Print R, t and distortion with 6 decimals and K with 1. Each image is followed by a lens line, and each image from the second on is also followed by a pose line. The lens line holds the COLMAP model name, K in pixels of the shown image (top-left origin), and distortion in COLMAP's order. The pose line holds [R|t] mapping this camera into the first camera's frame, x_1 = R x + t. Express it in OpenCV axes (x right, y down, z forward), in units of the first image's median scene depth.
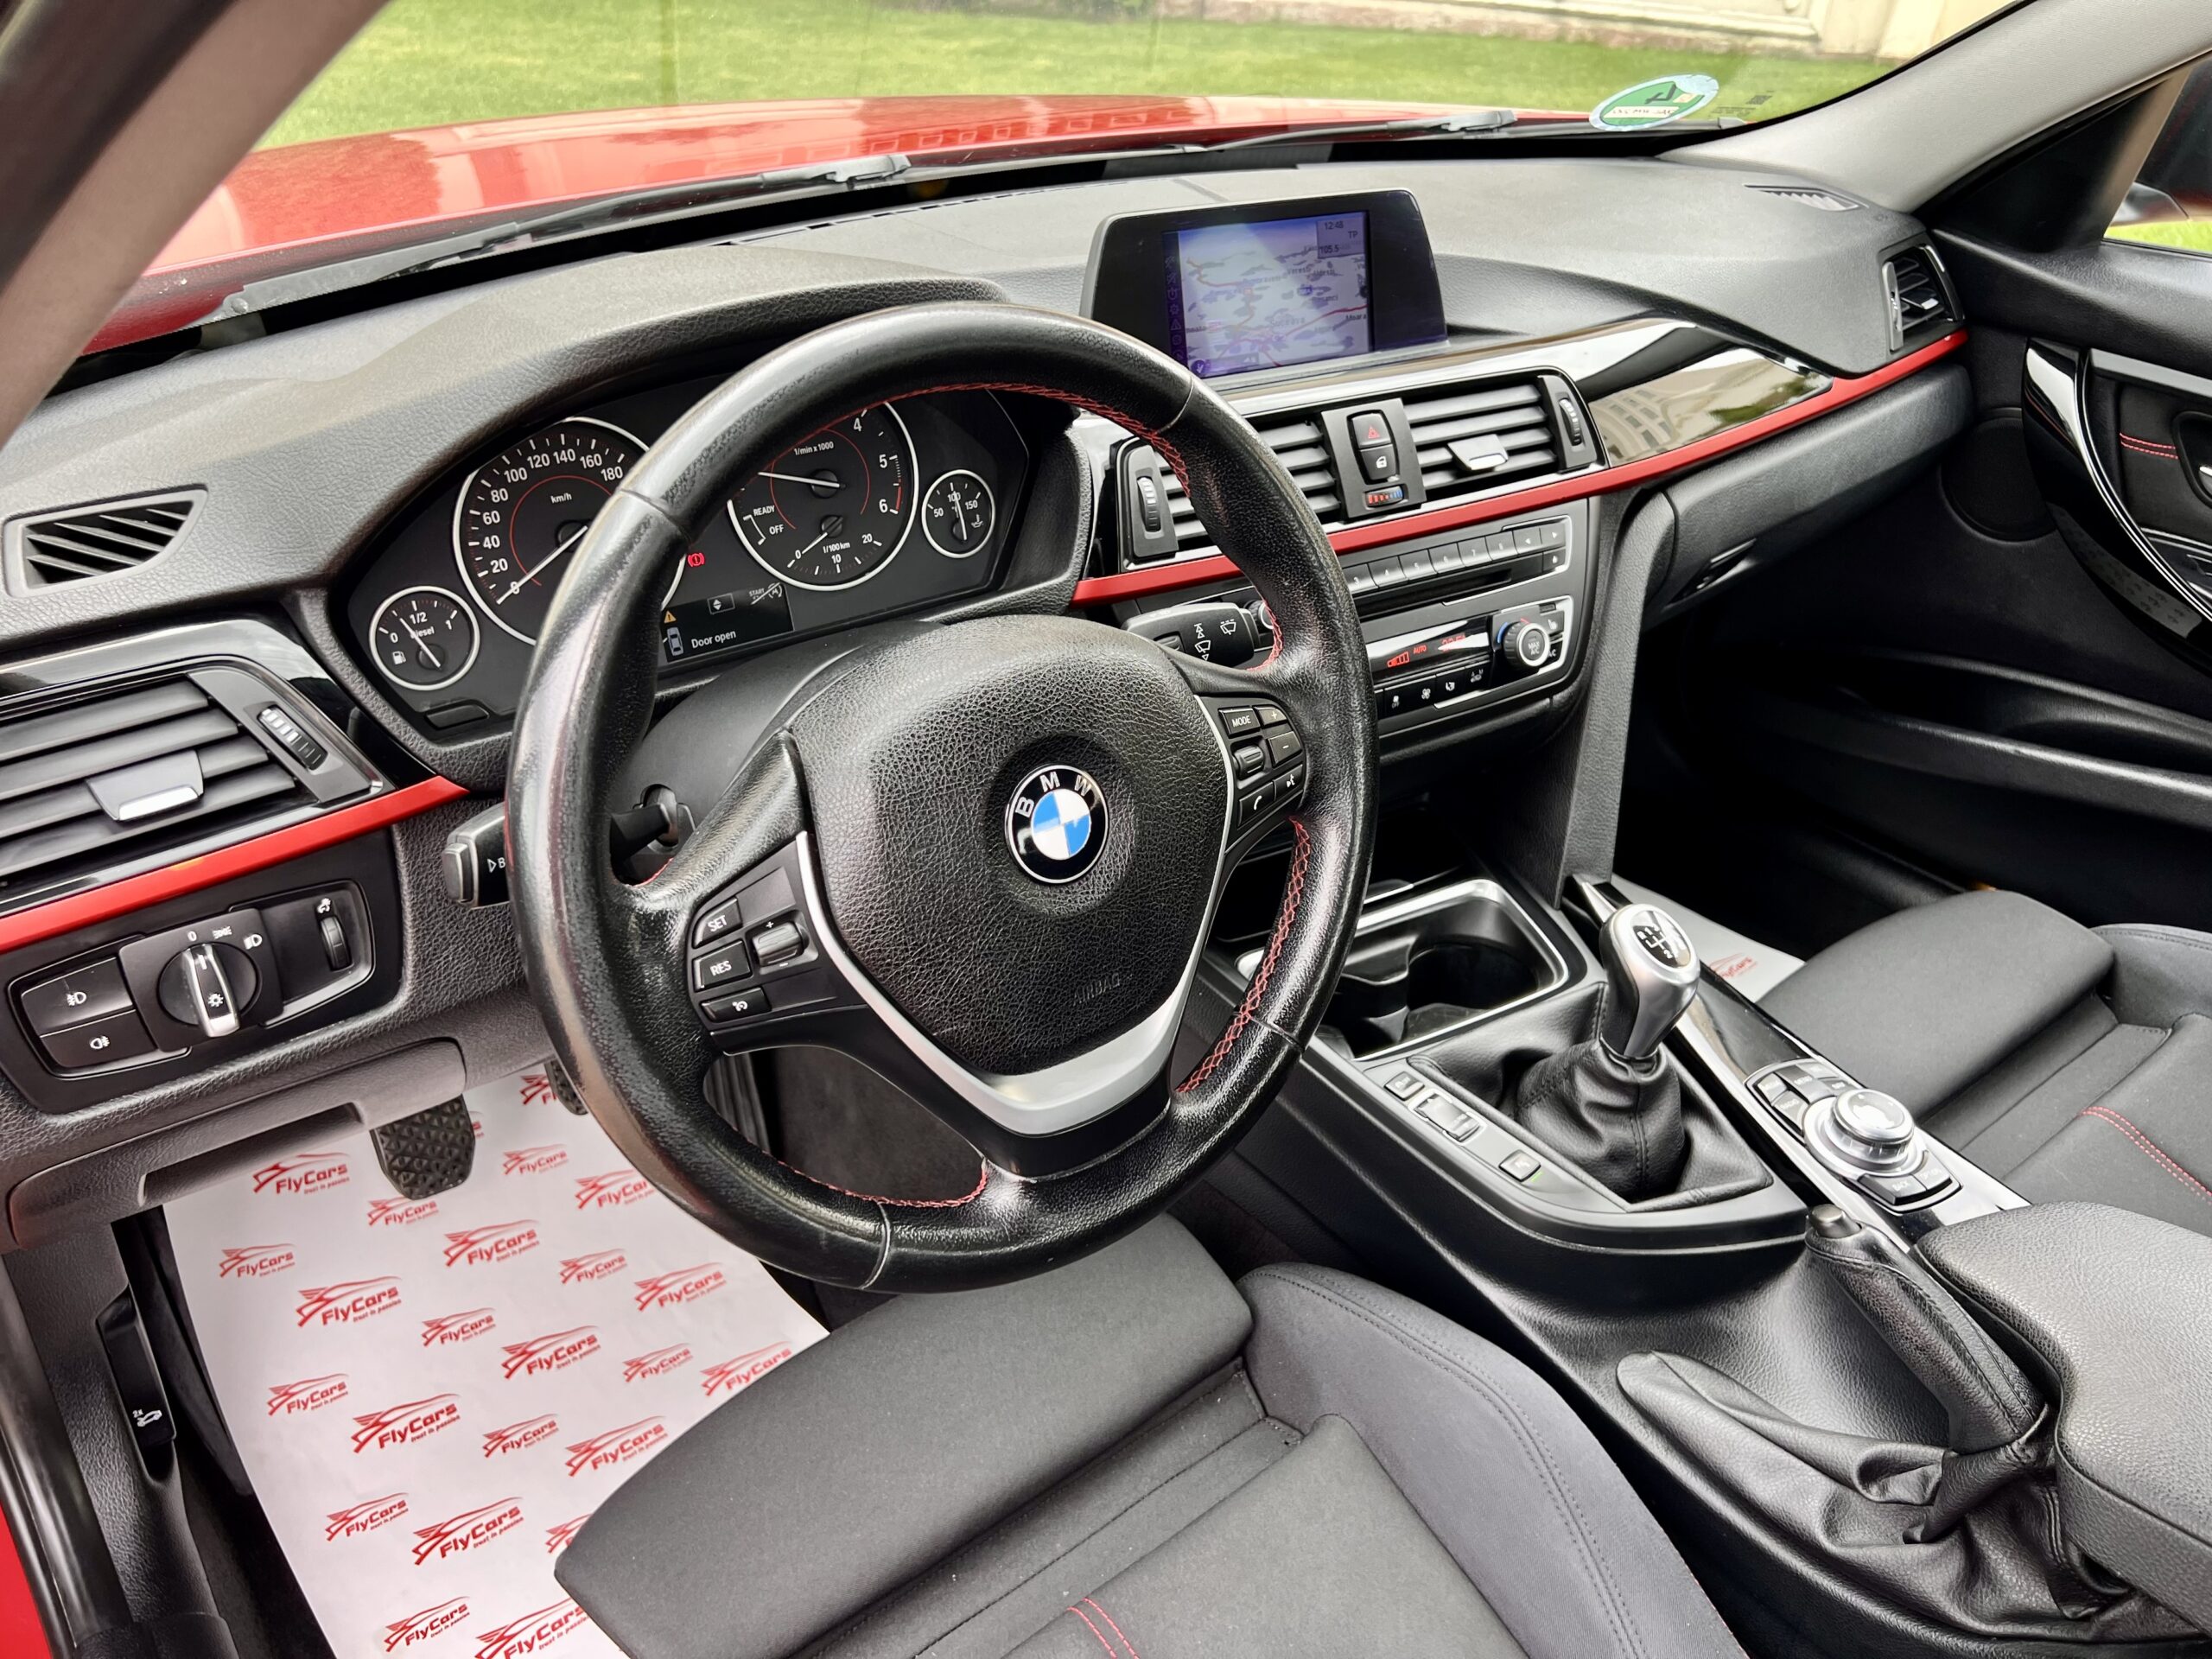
lens RADIAL K [[1668.2, 0, 1105.8], [0, 1668.2, 830.1], [0, 0, 1]] dist [0.078087, -0.122355]
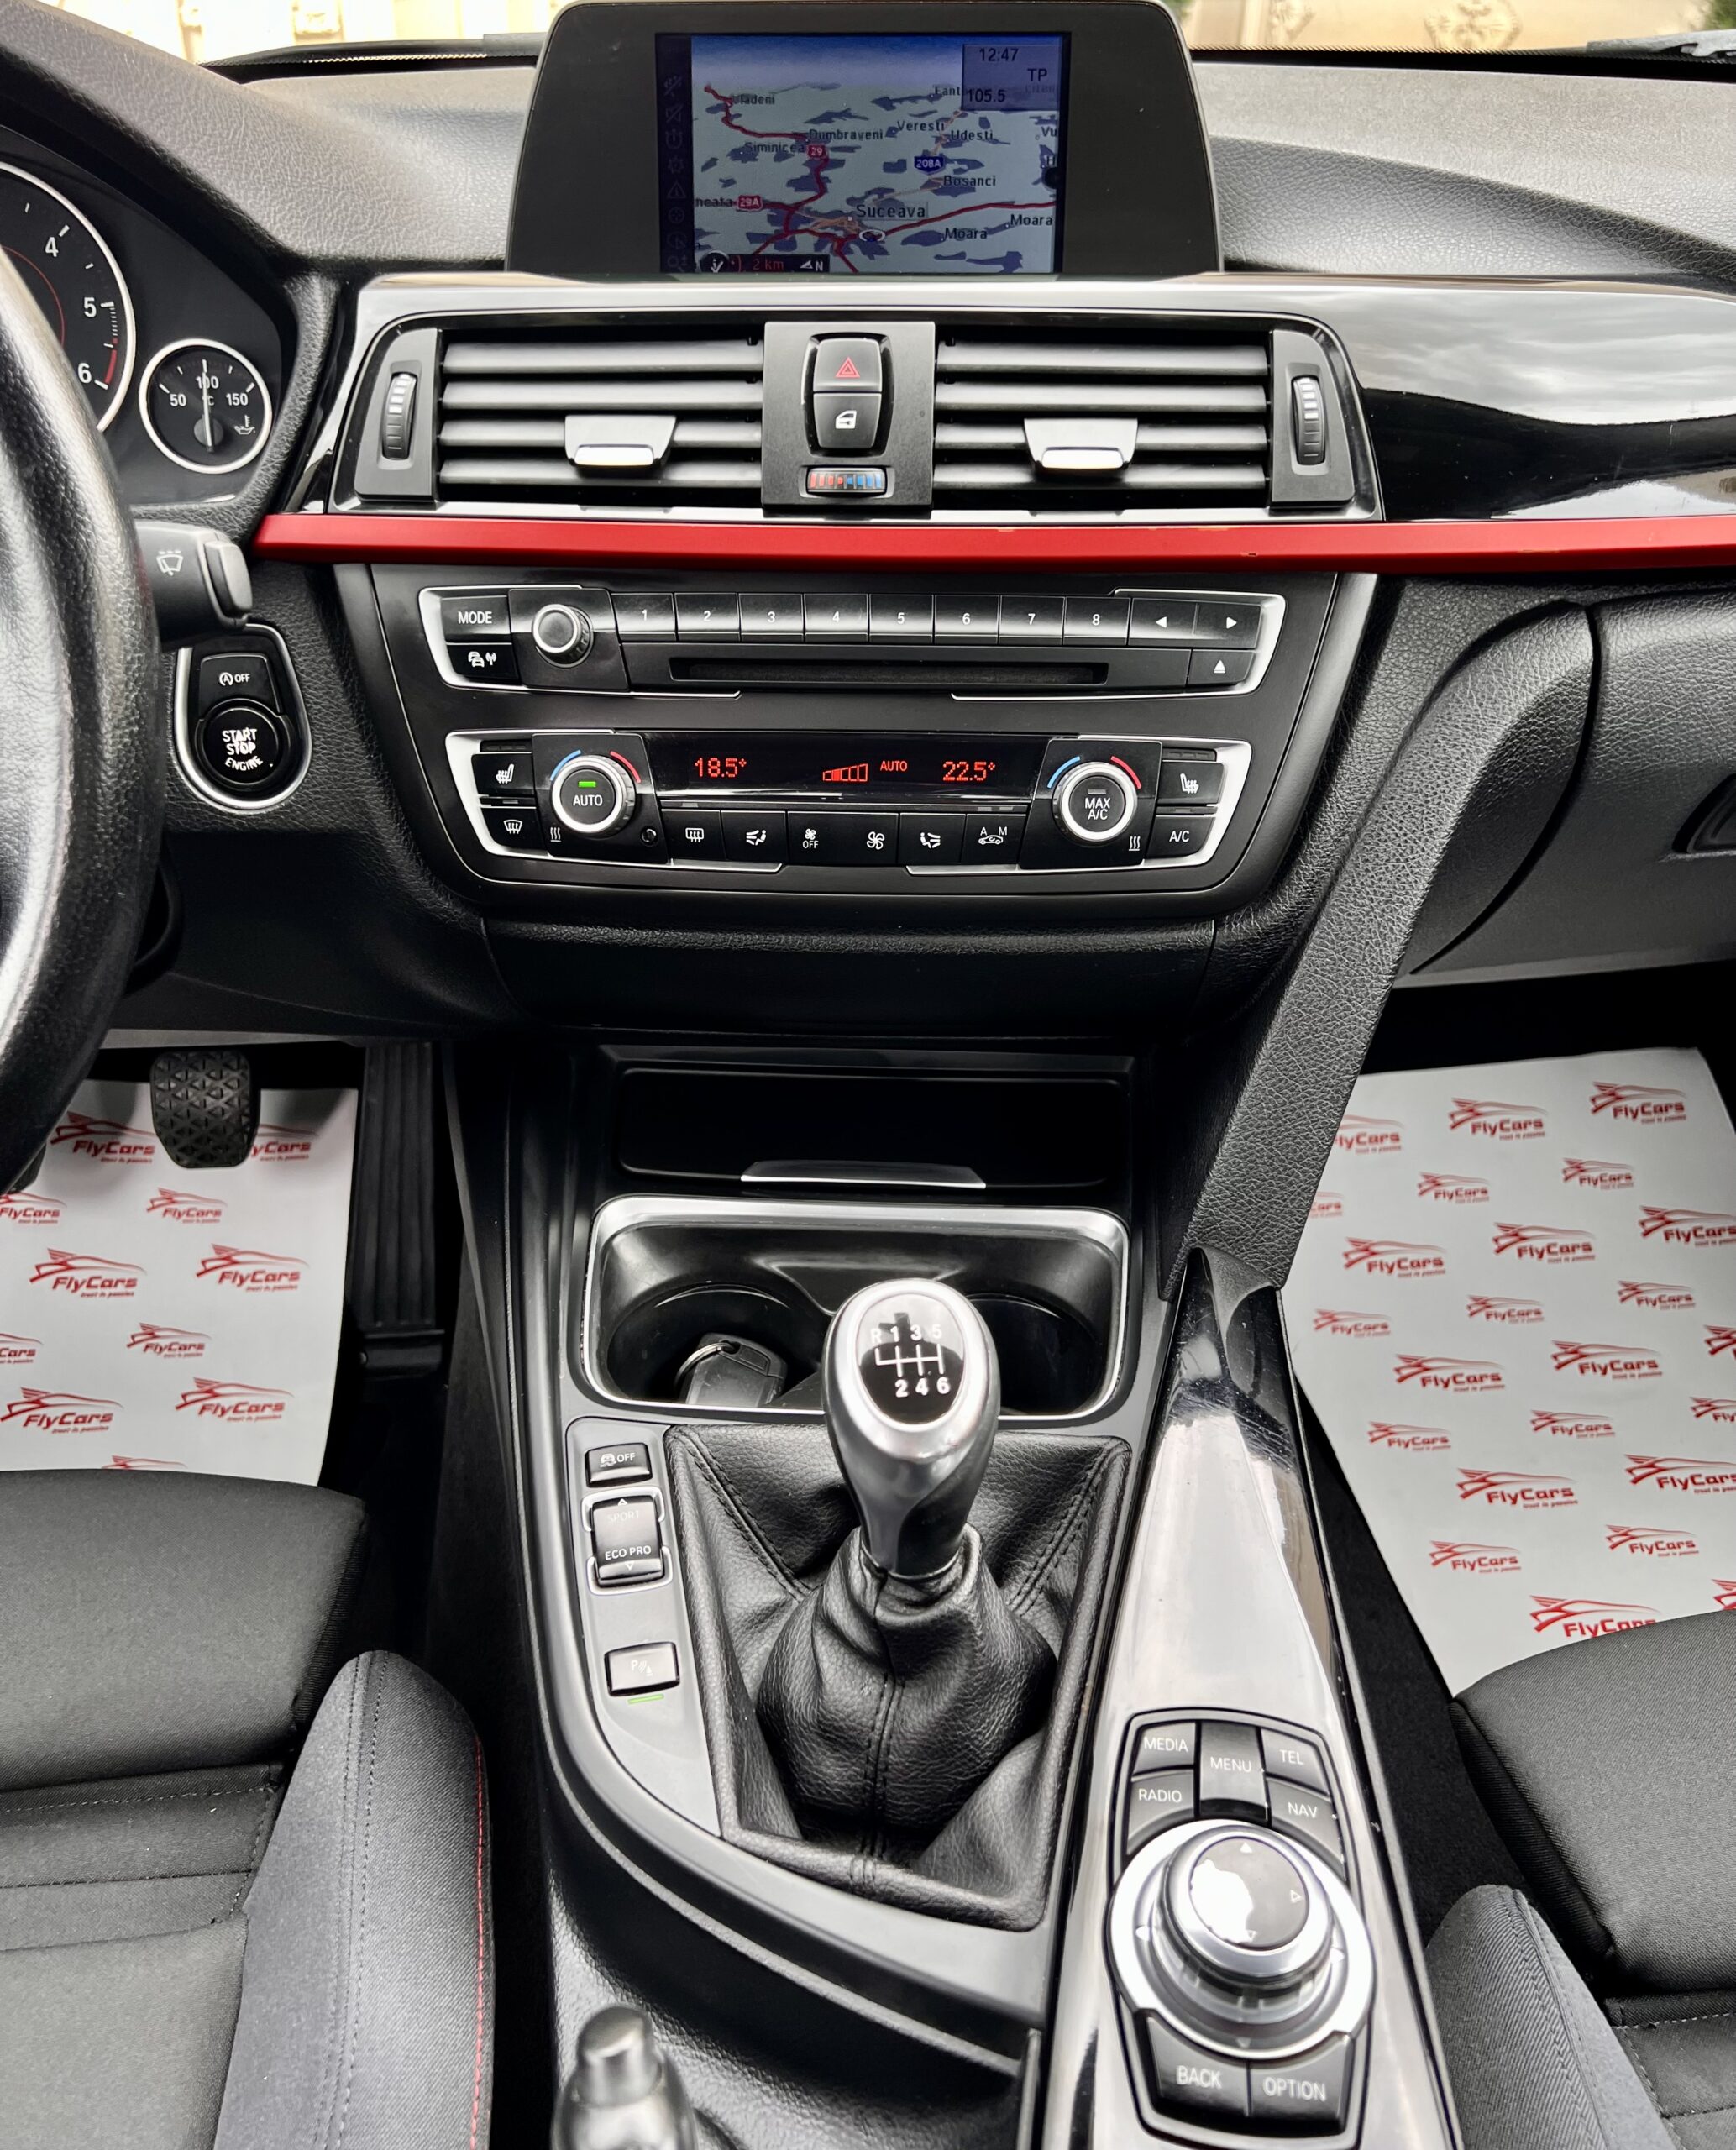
lens RADIAL K [[1725.9, 0, 858.8], [0, 1725.9, 1018.7], [0, 0, 1]] dist [0.109024, -0.231284]
pose [[0.834483, 0.255567, -0.488185, 0.518732], [-0.266860, 0.962552, 0.047742, -0.051277], [0.482104, 0.090437, 0.871434, 0.502968]]
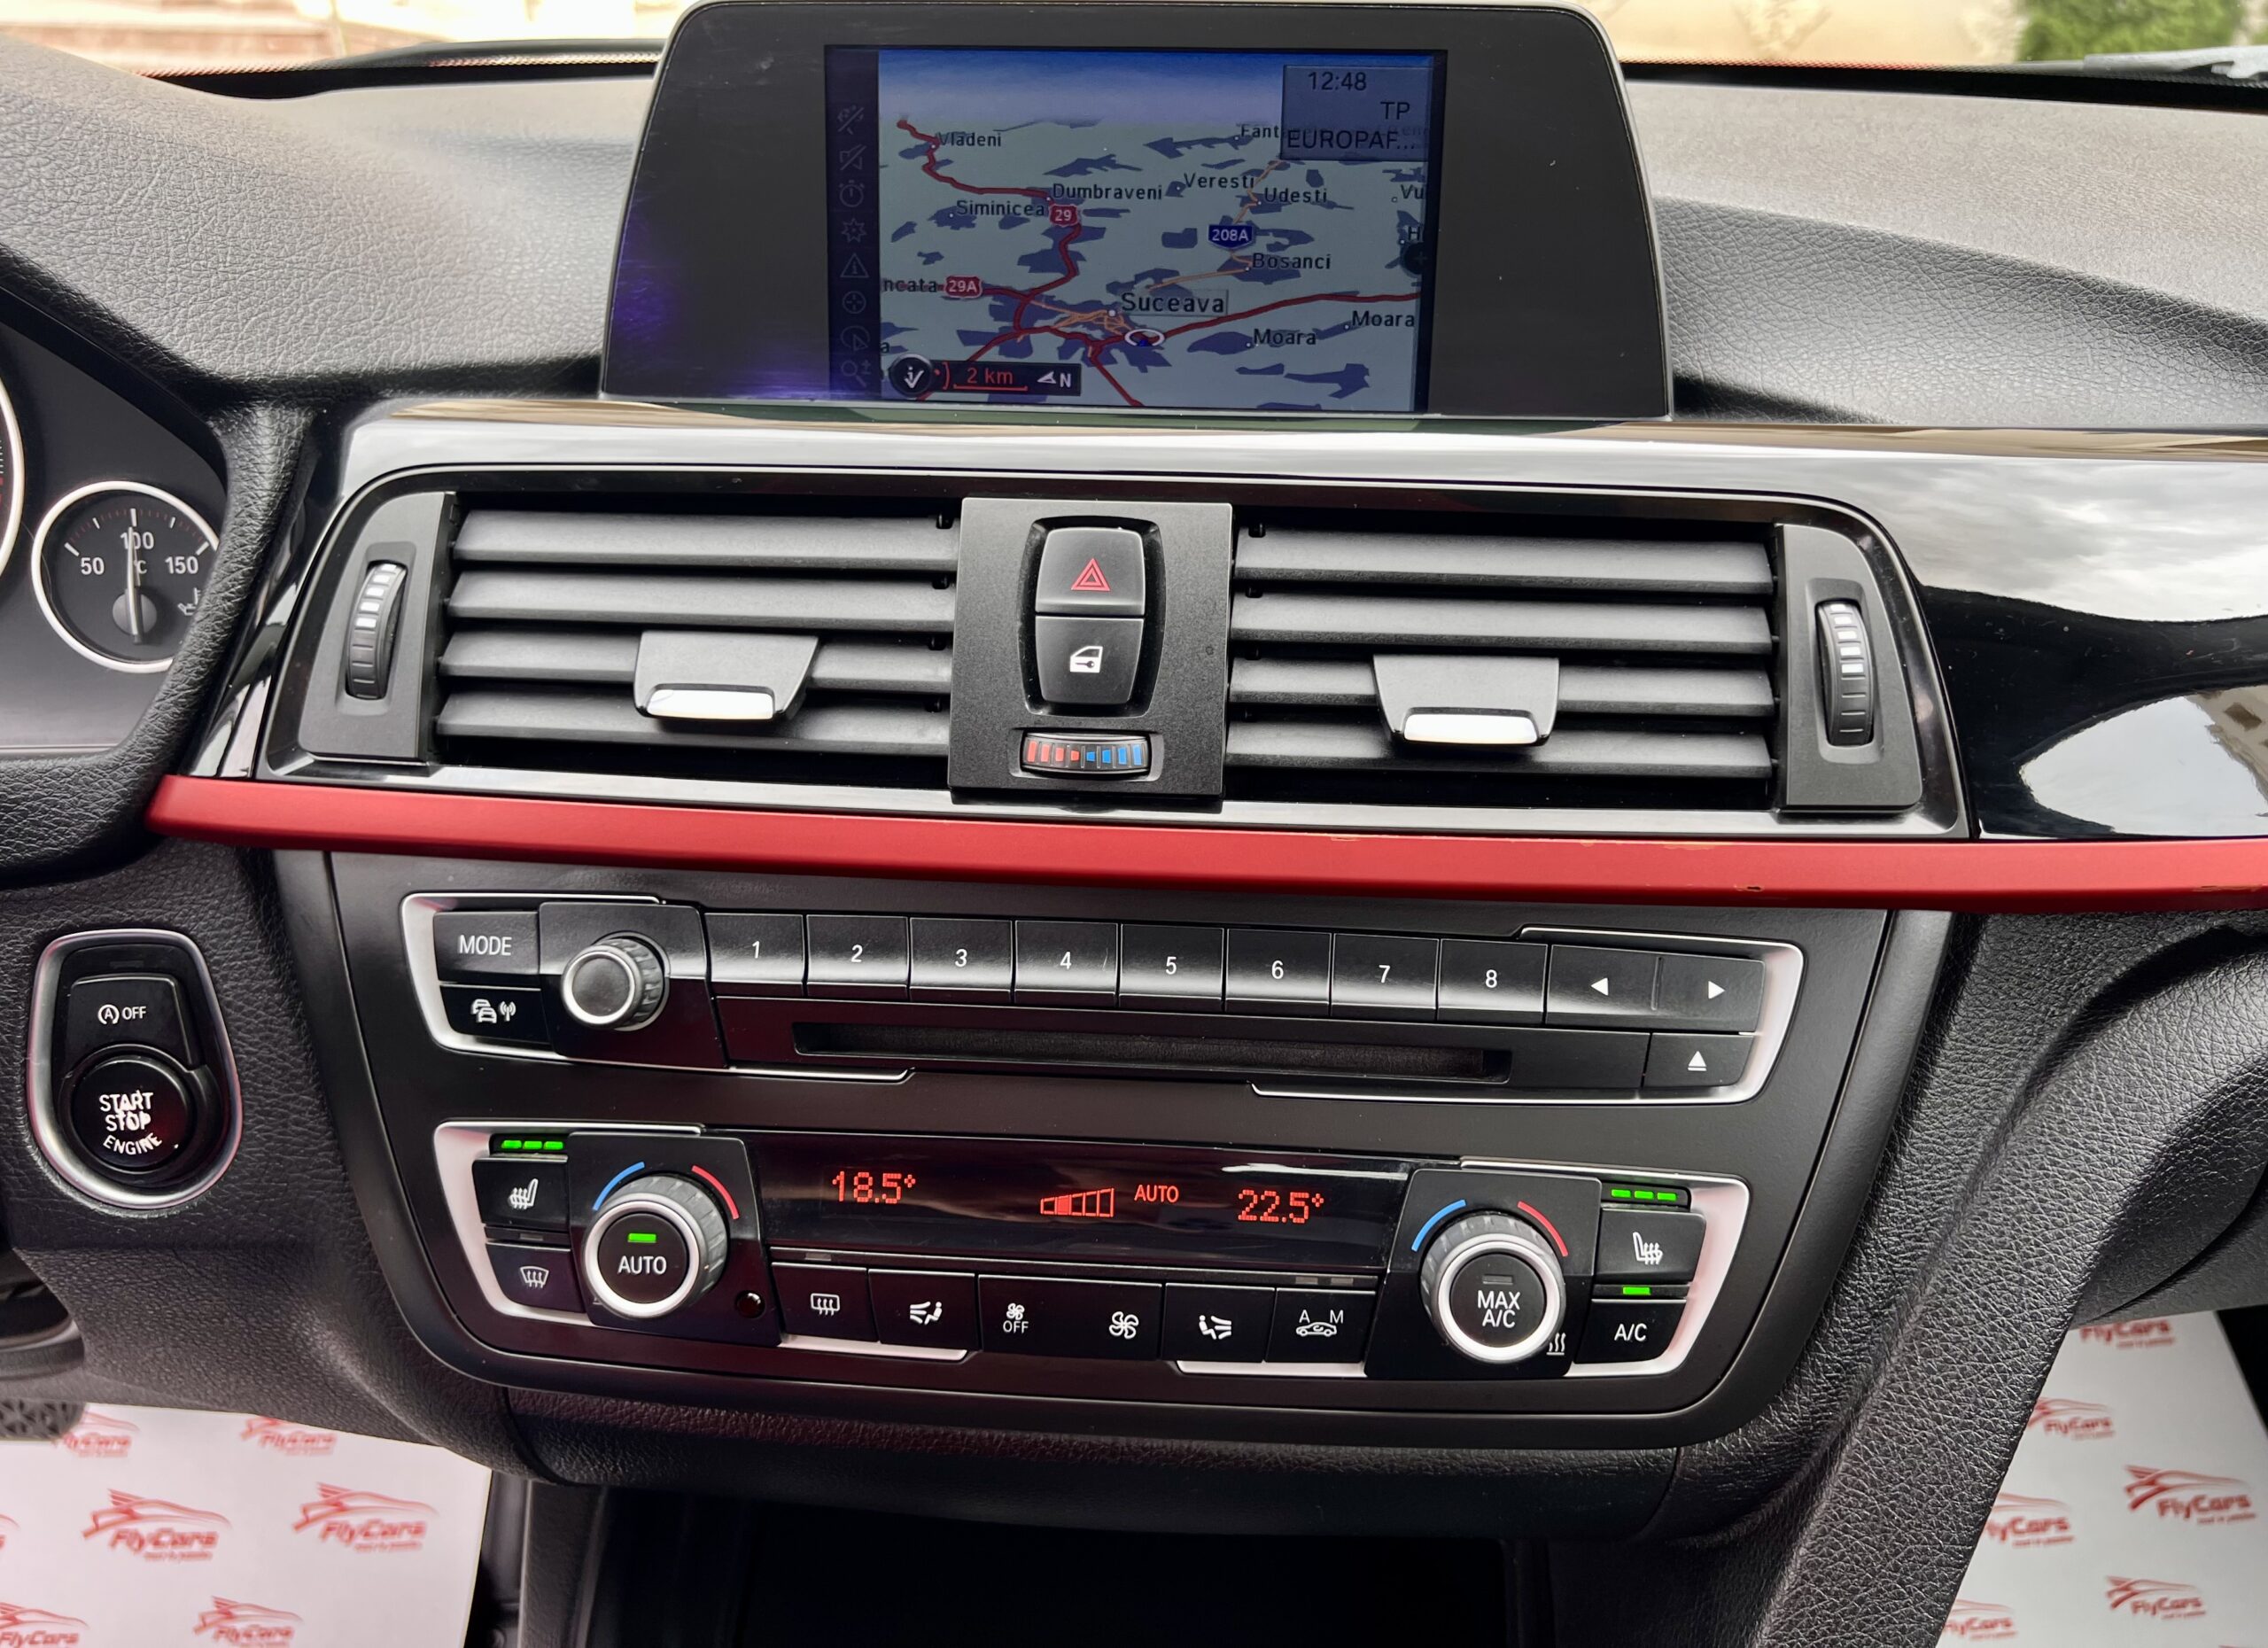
lens RADIAL K [[1714.9, 0, 1146.3], [0, 1714.9, 816.0], [0, 0, 1]] dist [0.048526, -0.075376]
pose [[0.822649, 0.232644, -0.518773, 0.374427], [-0.284391, 0.958475, -0.021146, -0.185455], [0.492312, 0.164930, 0.854650, 0.709201]]
